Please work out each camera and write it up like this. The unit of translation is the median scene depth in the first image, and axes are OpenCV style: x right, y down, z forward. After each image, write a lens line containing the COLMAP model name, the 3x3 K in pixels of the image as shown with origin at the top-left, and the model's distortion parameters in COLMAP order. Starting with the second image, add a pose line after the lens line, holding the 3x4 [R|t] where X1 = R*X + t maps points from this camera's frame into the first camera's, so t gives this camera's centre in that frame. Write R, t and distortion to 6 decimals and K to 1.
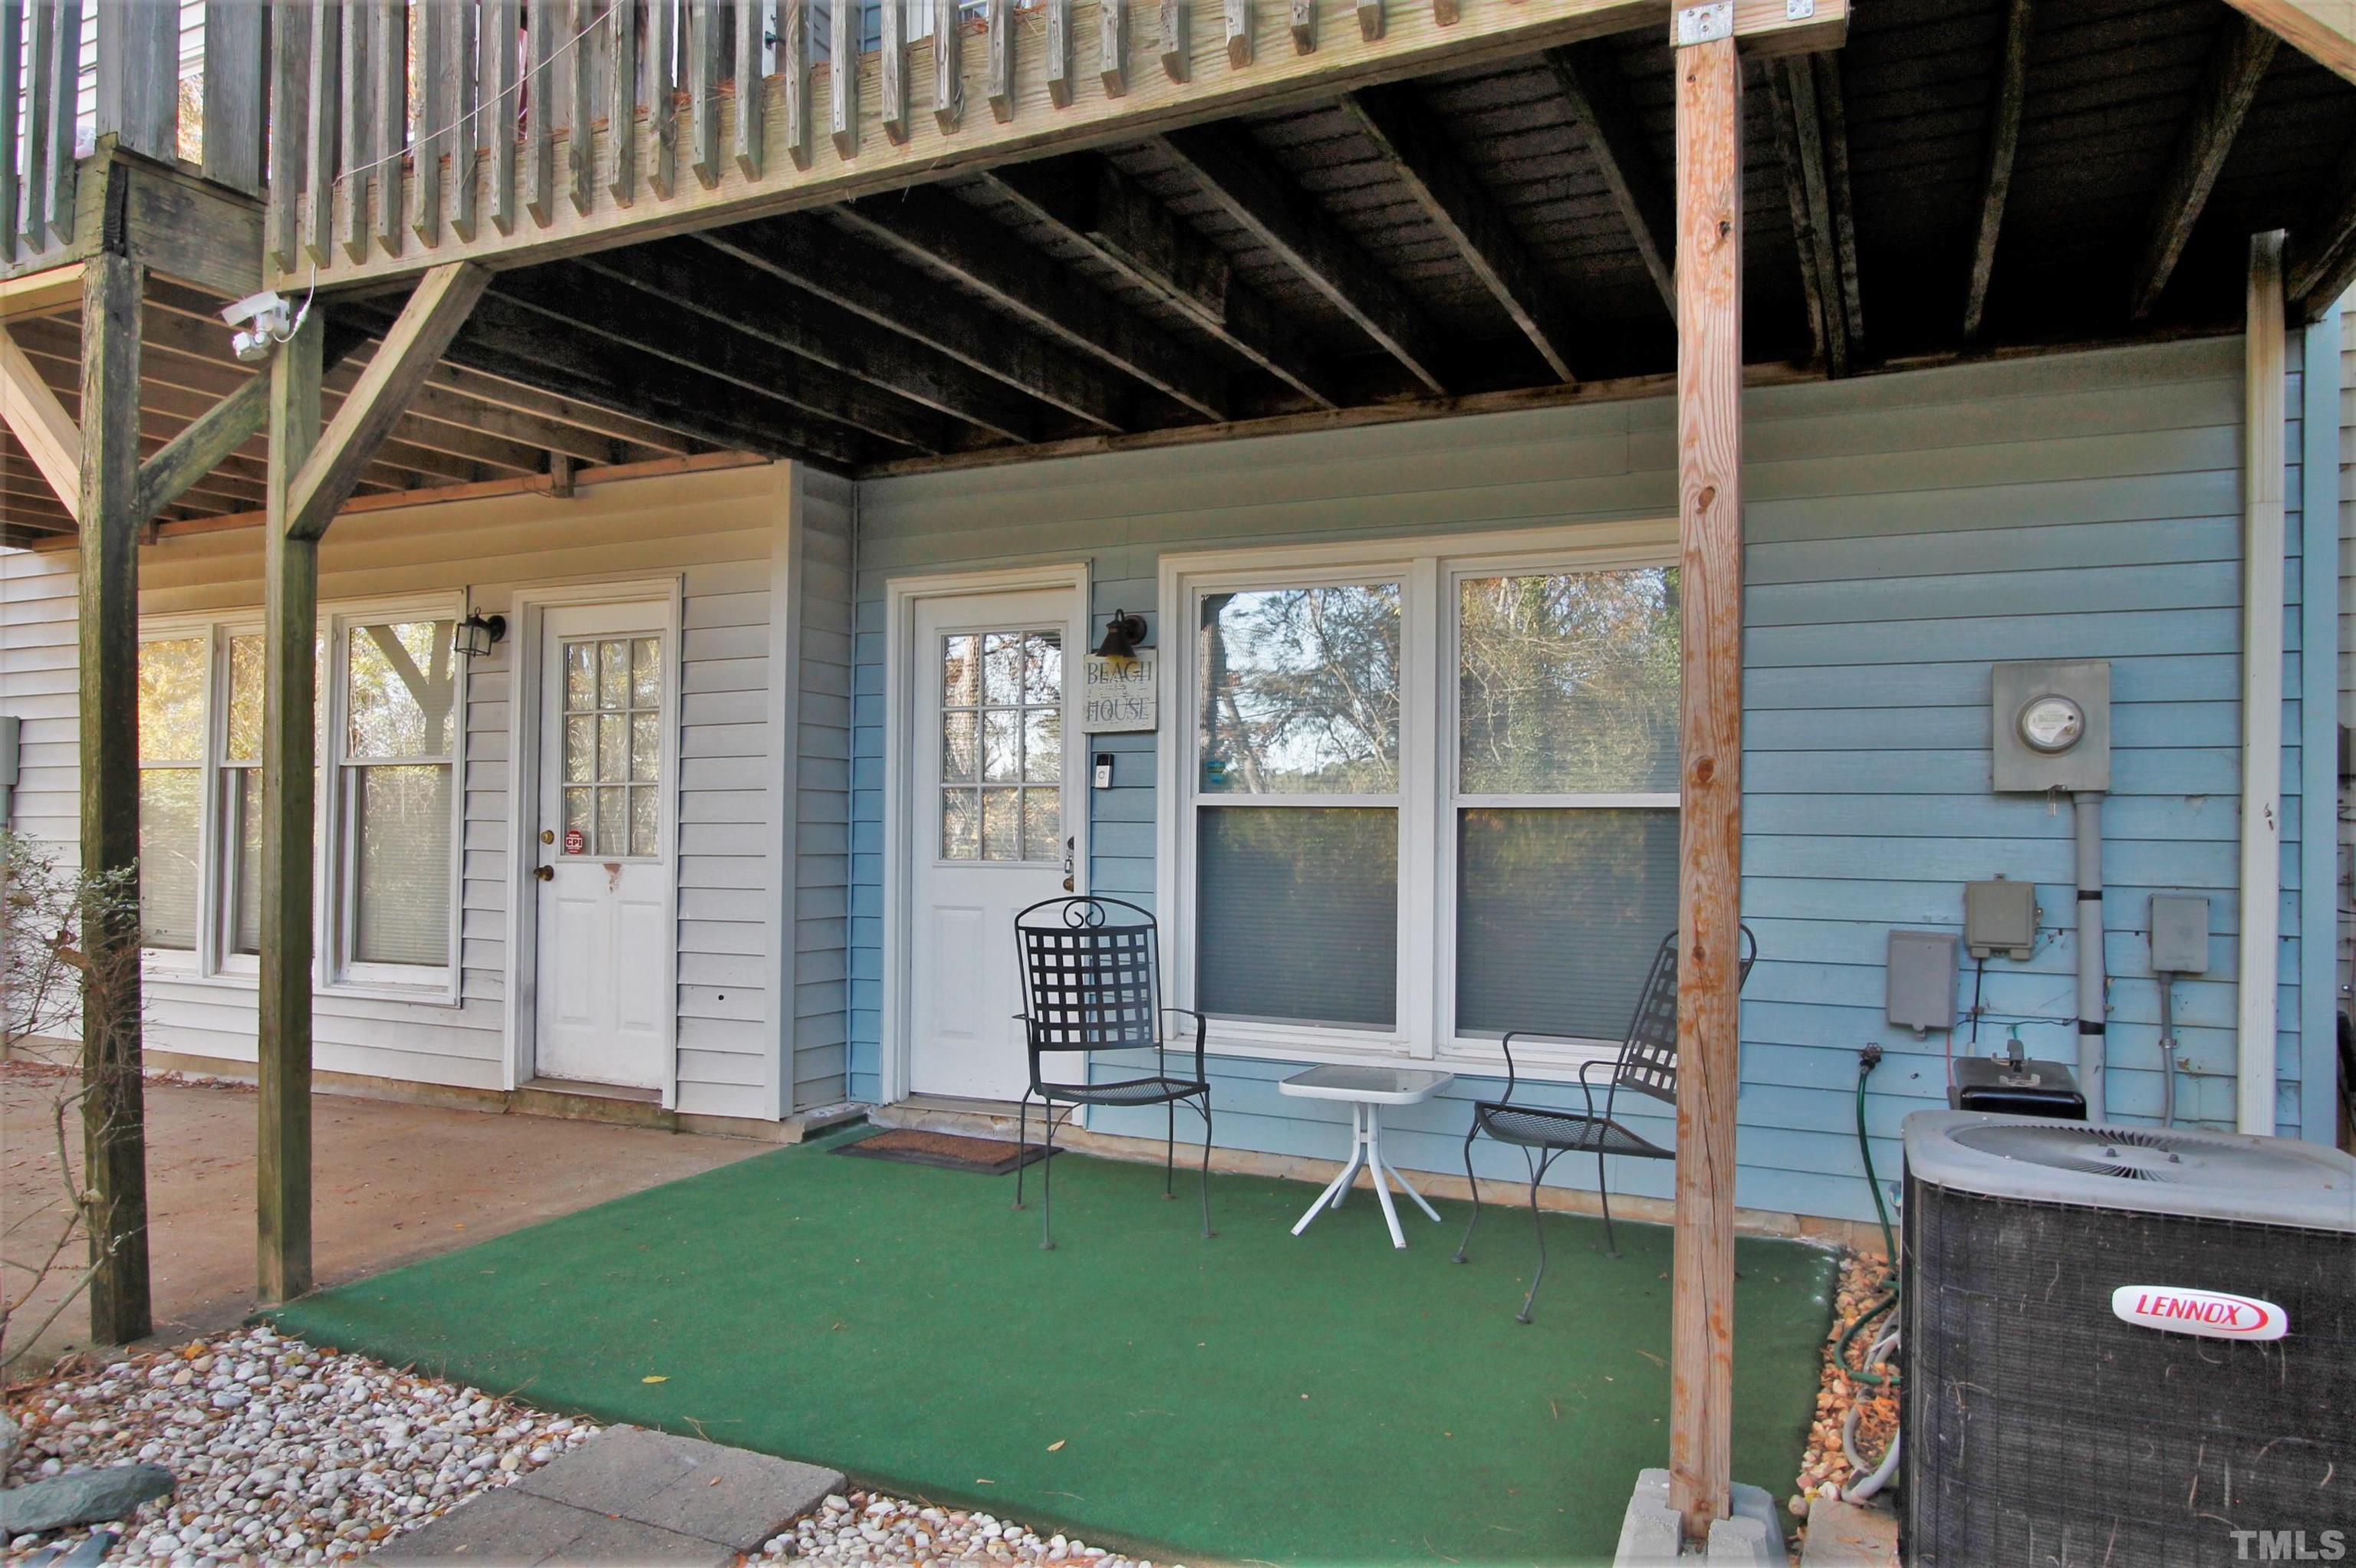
lens RADIAL K [[1561.8, 0, 1176.3], [0, 1561.8, 810.4], [0, 0, 1]] dist [-0.043542, -0.000532]
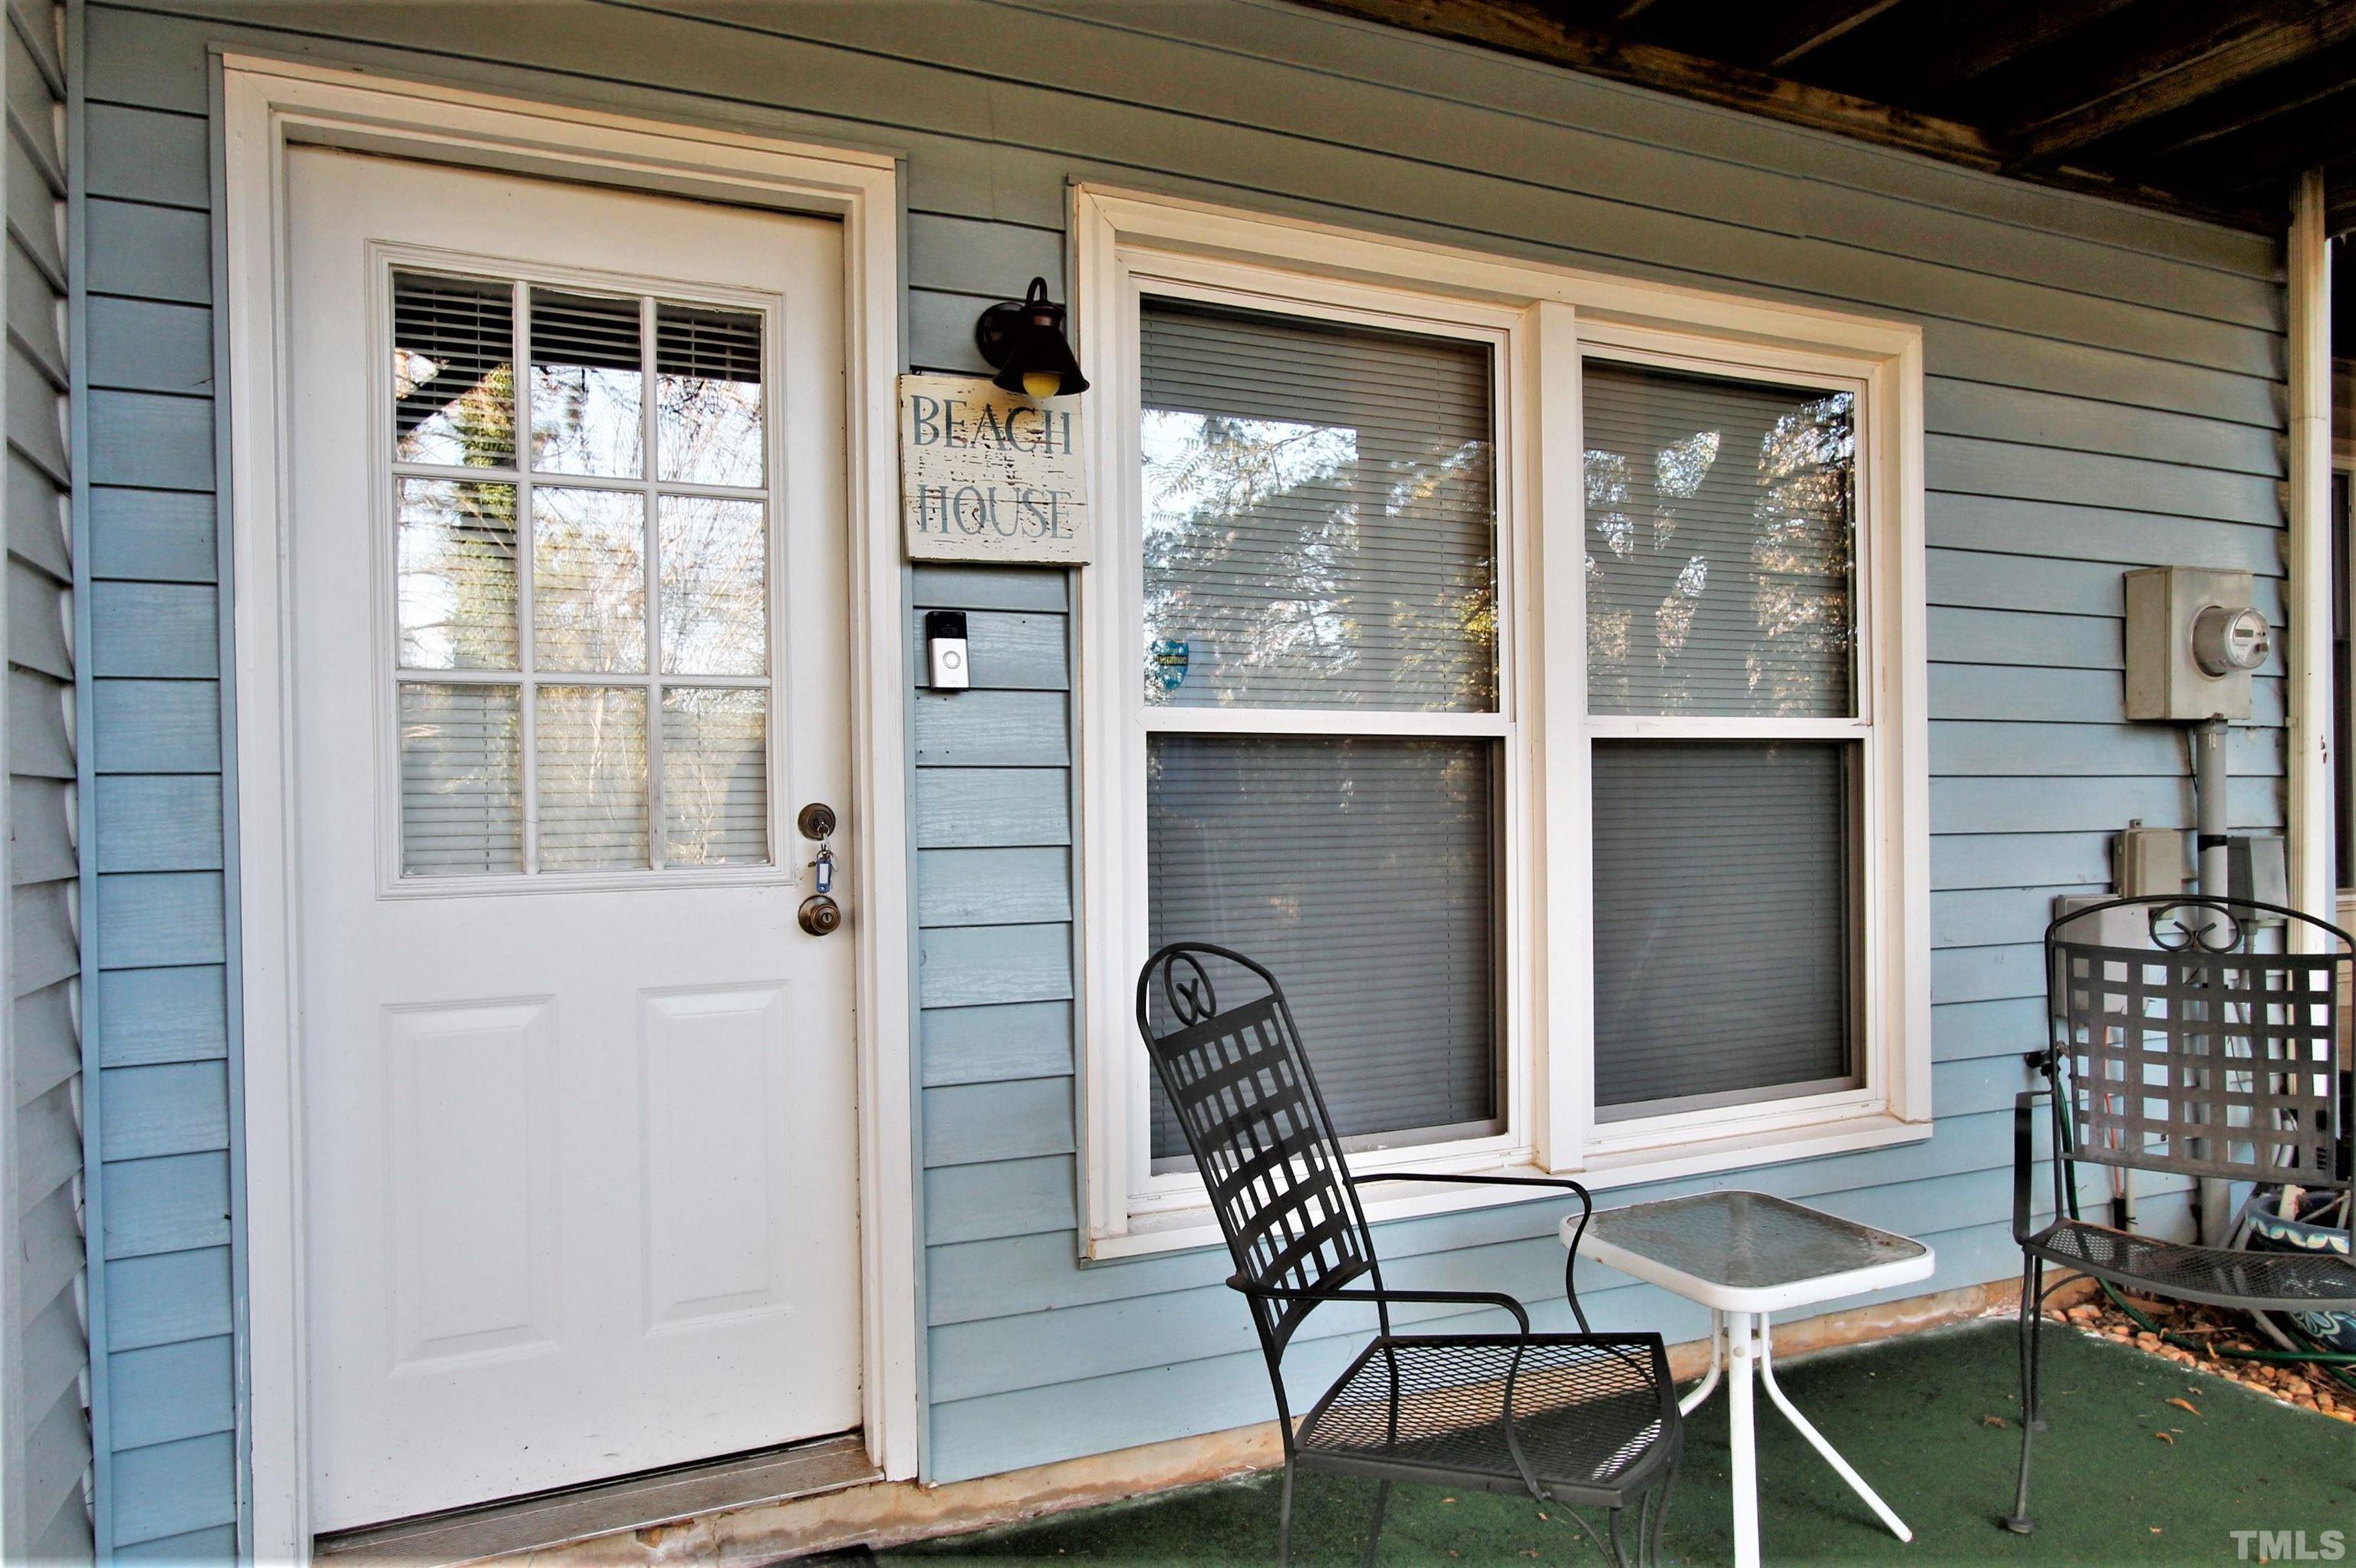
lens RADIAL K [[1561.8, 0, 1176.3], [0, 1561.8, 810.4], [0, 0, 1]] dist [-0.043542, -0.000532]
pose [[0.635201, -0.022096, 0.772031, -0.347118], [0.010543, 0.999746, 0.019939, 0.011175], [-0.772275, -0.004526, 0.635272, 0.689893]]
